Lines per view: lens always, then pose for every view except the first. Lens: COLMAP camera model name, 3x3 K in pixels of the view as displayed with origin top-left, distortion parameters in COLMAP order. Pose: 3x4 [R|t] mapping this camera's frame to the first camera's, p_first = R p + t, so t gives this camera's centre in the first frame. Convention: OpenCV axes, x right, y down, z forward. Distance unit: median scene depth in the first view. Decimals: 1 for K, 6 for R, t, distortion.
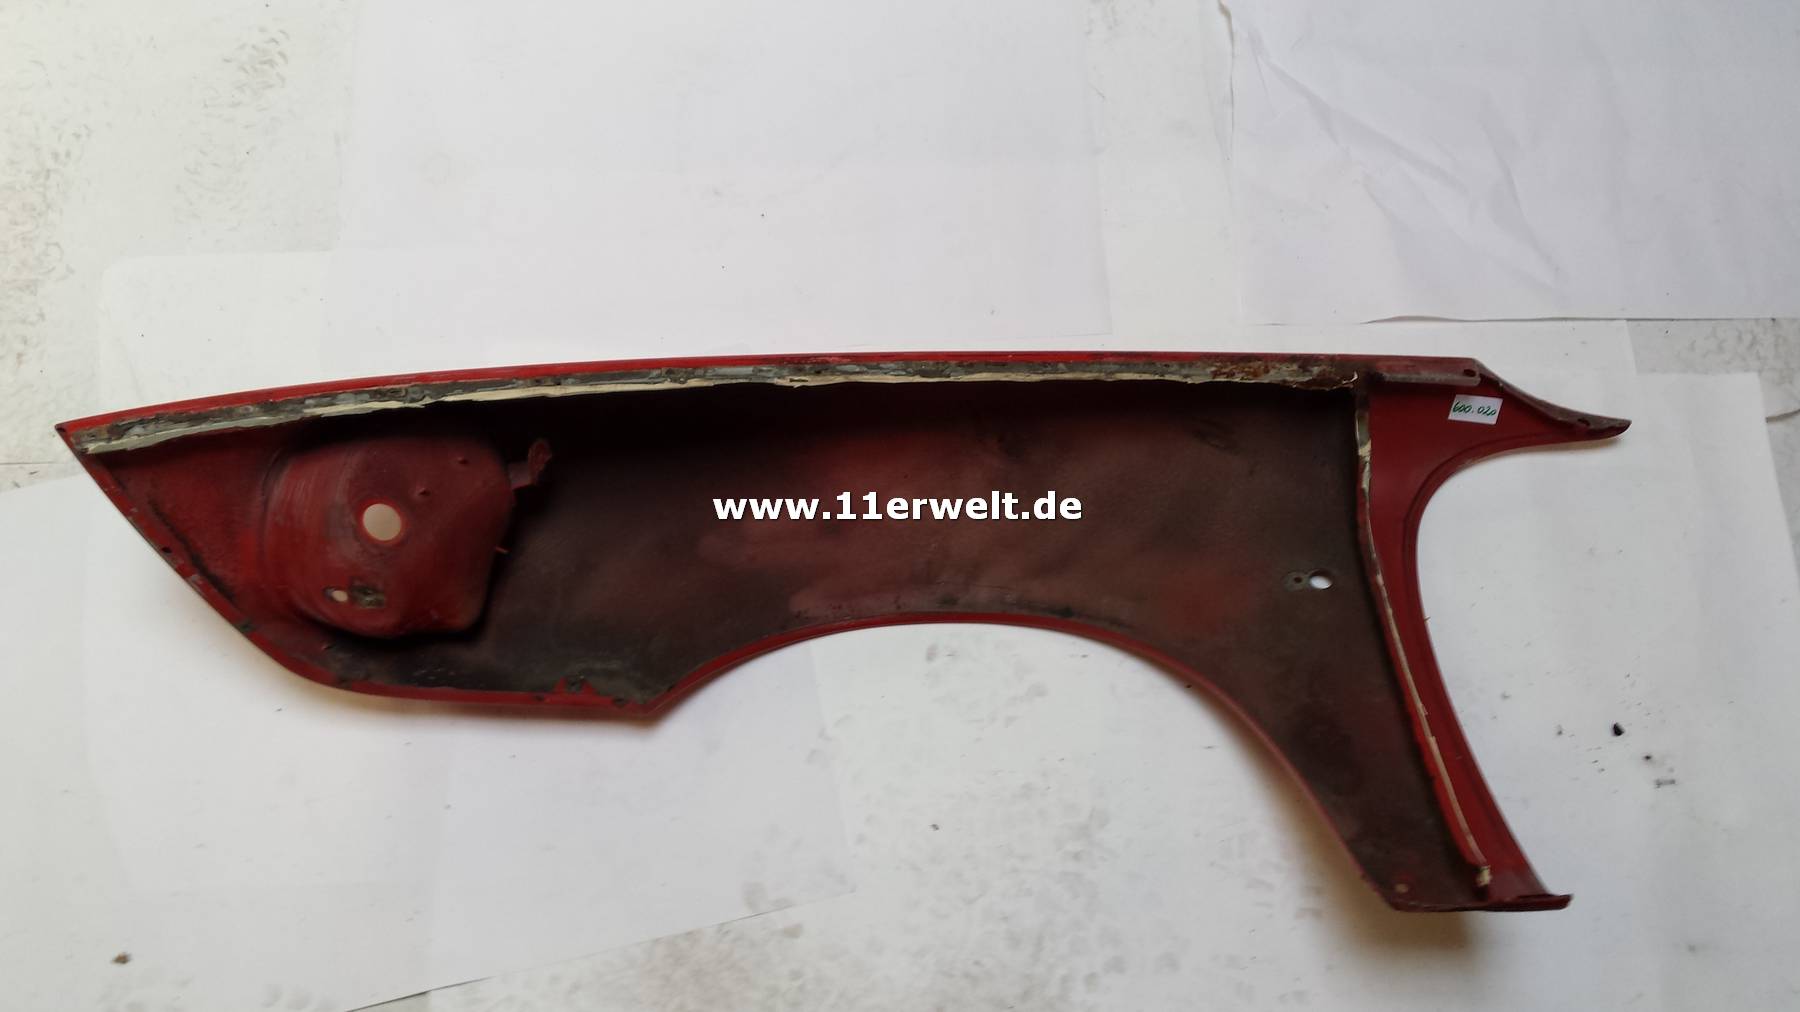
lens RADIAL K [[1610.6, 0, 932.6], [0, 1610.6, 510.1], [0, 0, 1]] dist [0.160928, -0.342299]
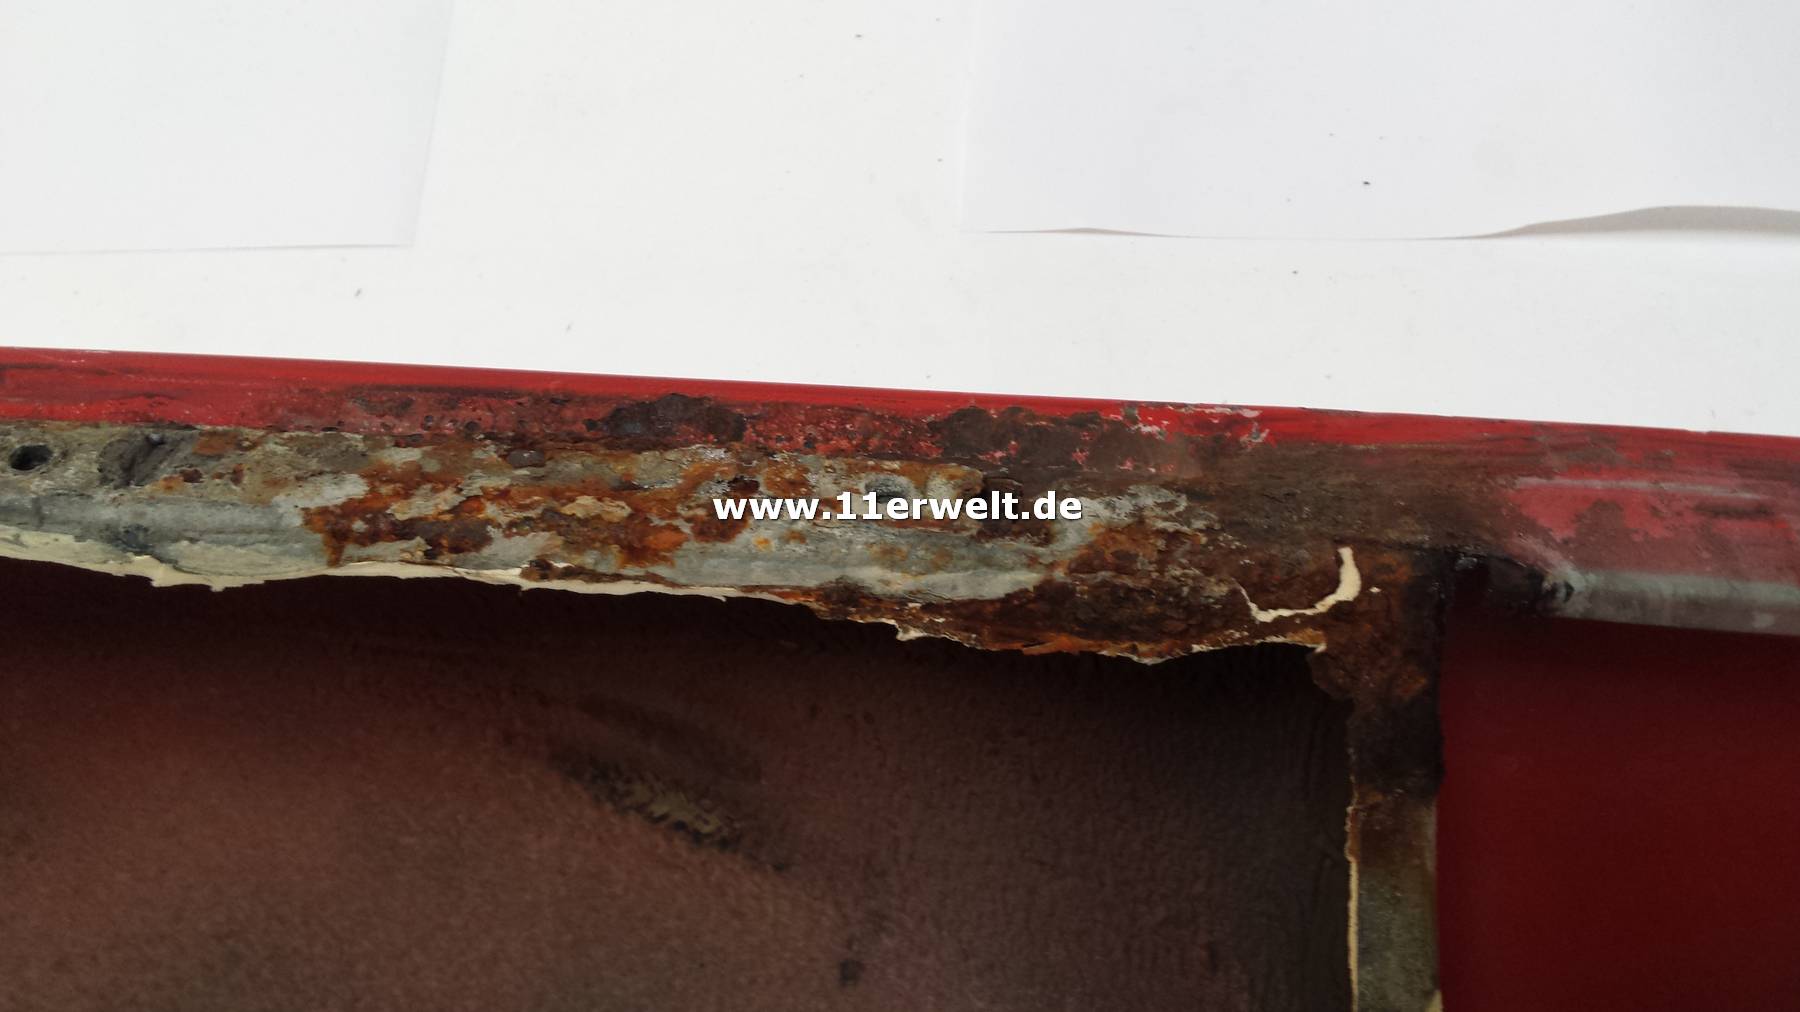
lens RADIAL K [[1610.6, 0, 932.6], [0, 1610.6, 510.1], [0, 0, 1]] dist [0.160928, -0.342299]
pose [[0.992943, 0.046726, -0.109000, 0.231541], [-0.042201, 0.998164, 0.043452, -0.090263], [0.110831, -0.038545, 0.993092, 0.826518]]
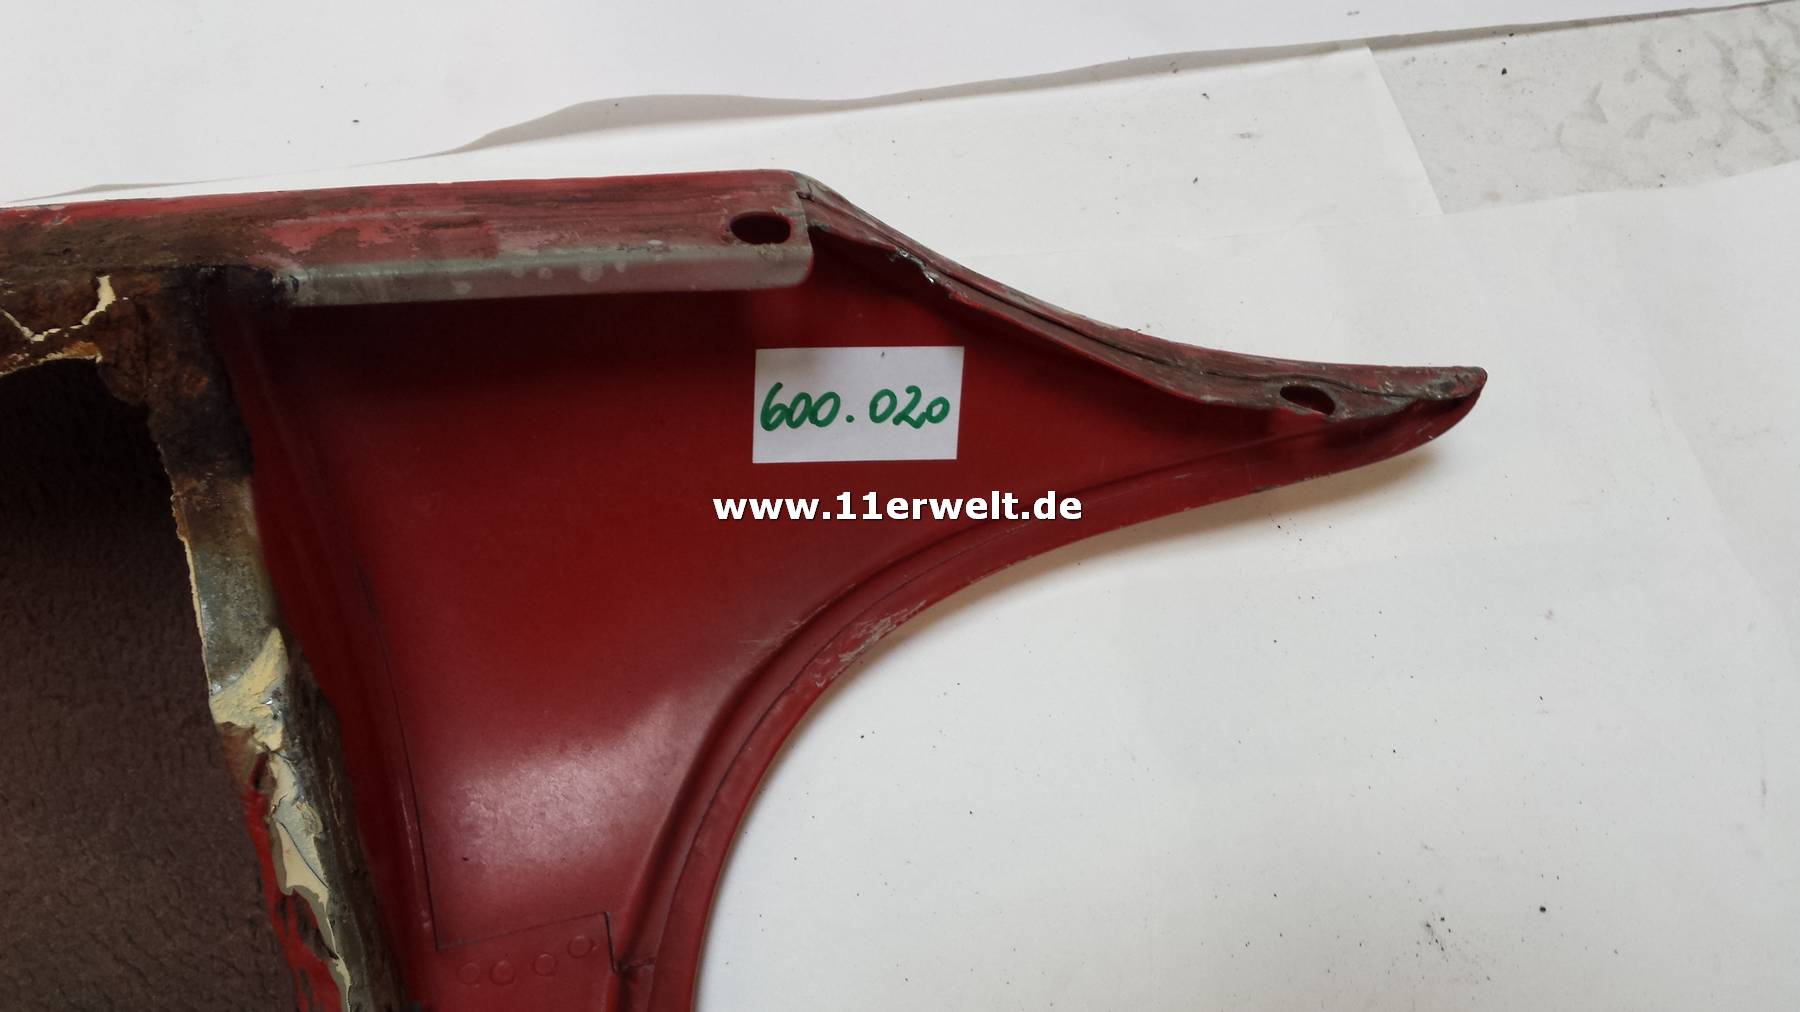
lens RADIAL K [[1645.9, 0, 905.2], [0, 1645.9, 533.7], [0, 0, 1]] dist [0.081820, -0.156775]
pose [[0.974409, -0.147954, 0.169223, 0.301047], [0.155412, 0.987343, -0.031631, -0.036308], [-0.162401, 0.057121, 0.985070, 0.783819]]
